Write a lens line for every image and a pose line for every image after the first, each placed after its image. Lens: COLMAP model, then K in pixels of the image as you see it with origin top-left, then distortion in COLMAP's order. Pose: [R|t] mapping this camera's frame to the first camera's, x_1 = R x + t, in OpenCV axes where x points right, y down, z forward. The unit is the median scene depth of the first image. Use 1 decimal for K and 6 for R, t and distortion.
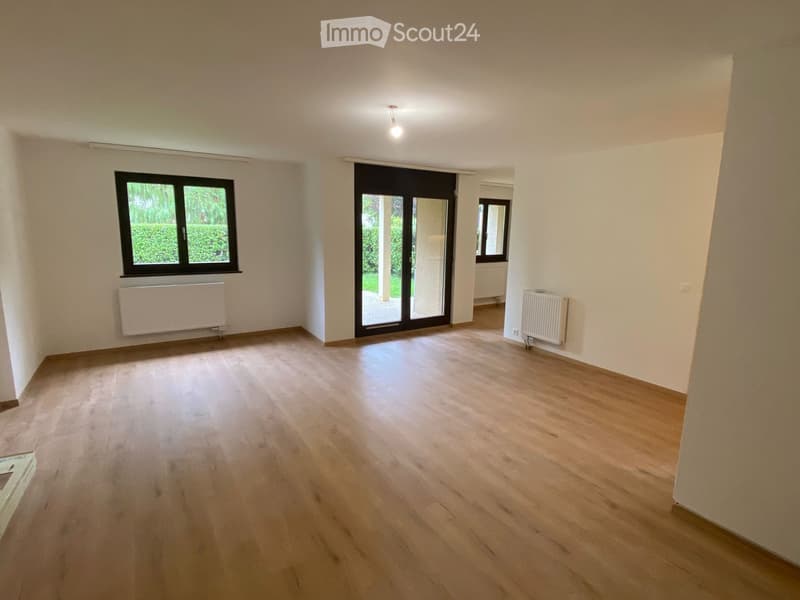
lens RADIAL K [[401.7, 0, 397.0], [0, 401.7, 294.1], [0, 0, 1]] dist [0.046572, -0.050438]
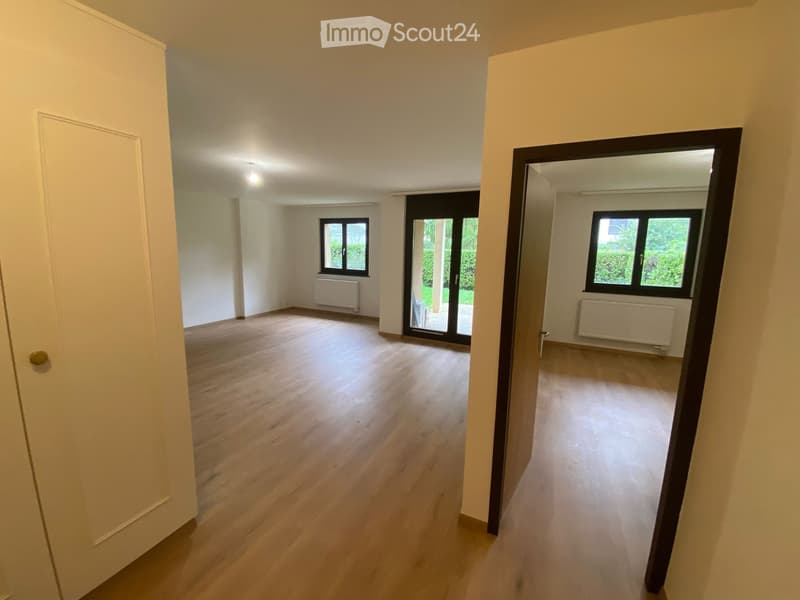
lens RADIAL K [[322.5, 0, 404.2], [0, 322.5, 296.1], [0, 0, 1]] dist [0.001153, 0.000001]
pose [[0.549876, 0.119792, -0.826612, 0.788466], [-0.152832, 0.987384, 0.041424, -0.058772], [0.821145, 0.103555, 0.561246, 0.478304]]
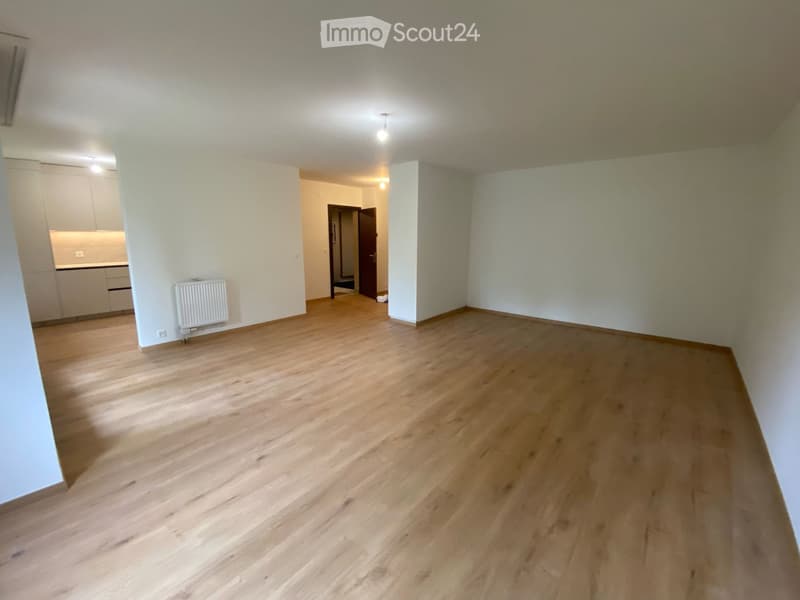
lens RADIAL K [[336.9, 0, 395.7], [0, 336.9, 290.0], [0, 0, 1]] dist [0.033004, -0.026113]
pose [[-0.302151, -0.180746, 0.935968, -0.613720], [0.147689, 0.961128, 0.233282, -0.110356], [-0.941750, 0.208718, -0.263712, 0.766373]]
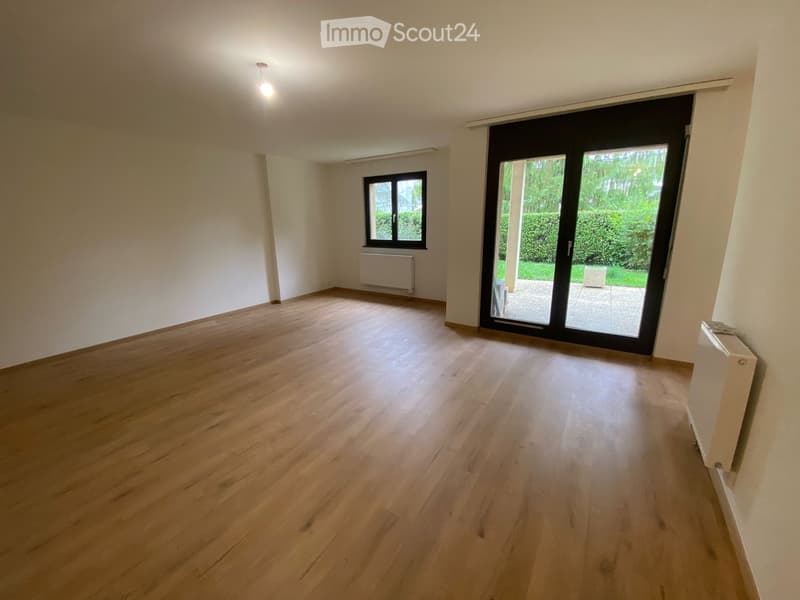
lens RADIAL K [[323.8, 0, 393.8], [0, 323.8, 295.4], [0, 0, 1]] dist [0.028629, -0.021757]
pose [[0.421036, 0.180829, -0.888836, 0.506024], [-0.126187, 0.982074, 0.140024, -0.045464], [0.898224, 0.053204, 0.436307, 0.553194]]
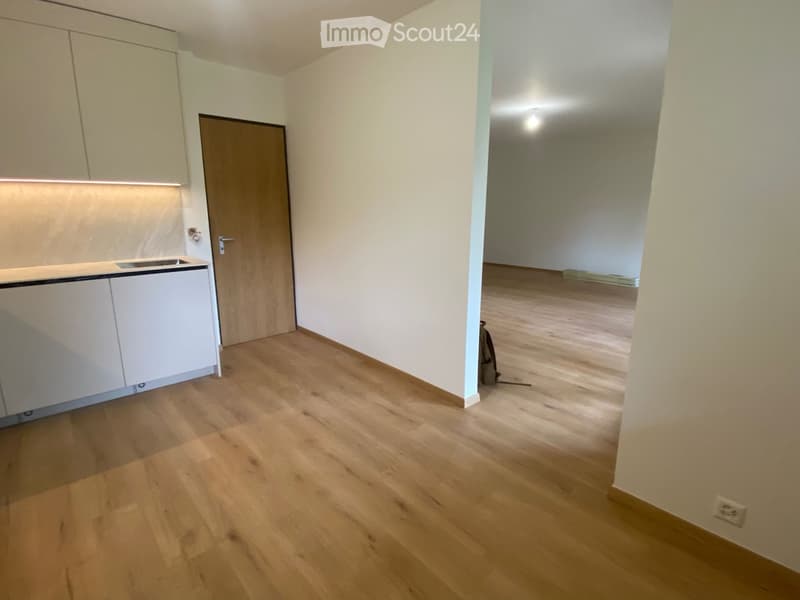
lens RADIAL K [[401.7, 0, 397.0], [0, 401.7, 294.1], [0, 0, 1]] dist [0.046572, -0.050438]
pose [[-0.985510, 0.019678, -0.168469, 0.494135], [-0.044770, 0.927843, 0.370273, -0.193992], [0.163600, 0.372450, -0.913518, 1.567450]]
